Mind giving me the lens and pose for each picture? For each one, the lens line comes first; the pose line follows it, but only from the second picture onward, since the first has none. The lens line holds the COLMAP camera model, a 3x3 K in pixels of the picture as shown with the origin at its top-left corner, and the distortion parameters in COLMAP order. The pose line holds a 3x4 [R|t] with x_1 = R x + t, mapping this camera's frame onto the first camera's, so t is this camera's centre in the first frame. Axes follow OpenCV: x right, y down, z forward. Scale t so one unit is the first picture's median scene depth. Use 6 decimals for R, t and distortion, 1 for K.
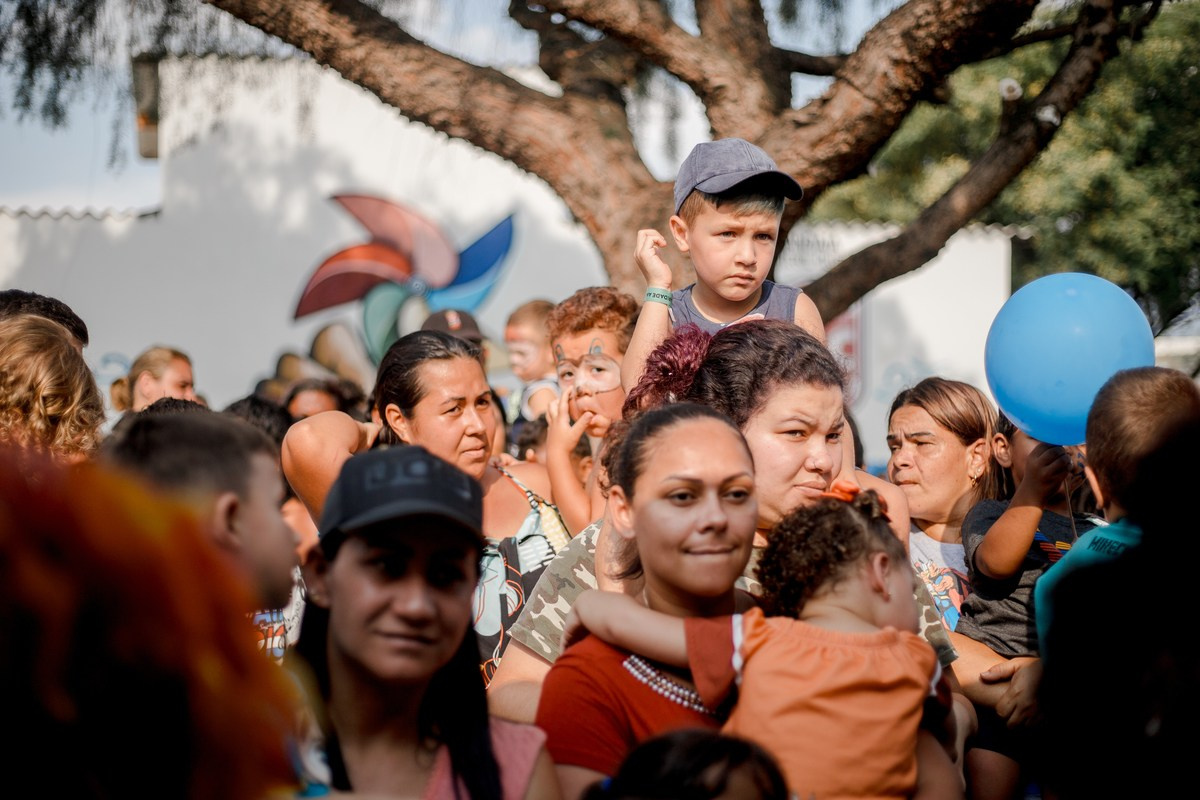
lens RADIAL K [[1762.5, 0, 600.0], [0, 1762.5, 400.0], [0, 0, 1]] dist [0.000262, -0.460671]
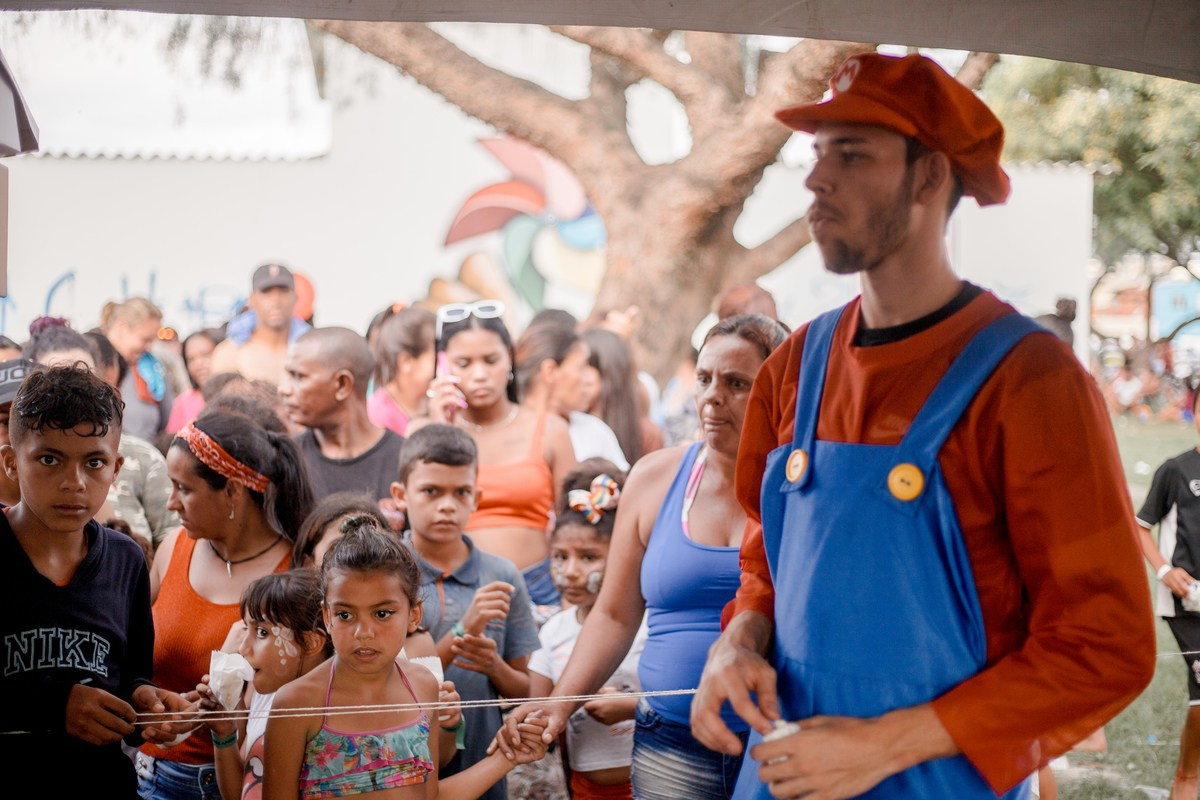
lens RADIAL K [[1743.5, 0, 600.0], [0, 1743.5, 400.0], [0, 0, 1]] dist [-0.155399, 0.003265]
pose [[0.993873, 0.010083, -0.110069, 0.067210], [-0.004514, 0.998702, 0.050730, -0.006257], [0.110437, -0.049922, 0.992629, -0.142519]]
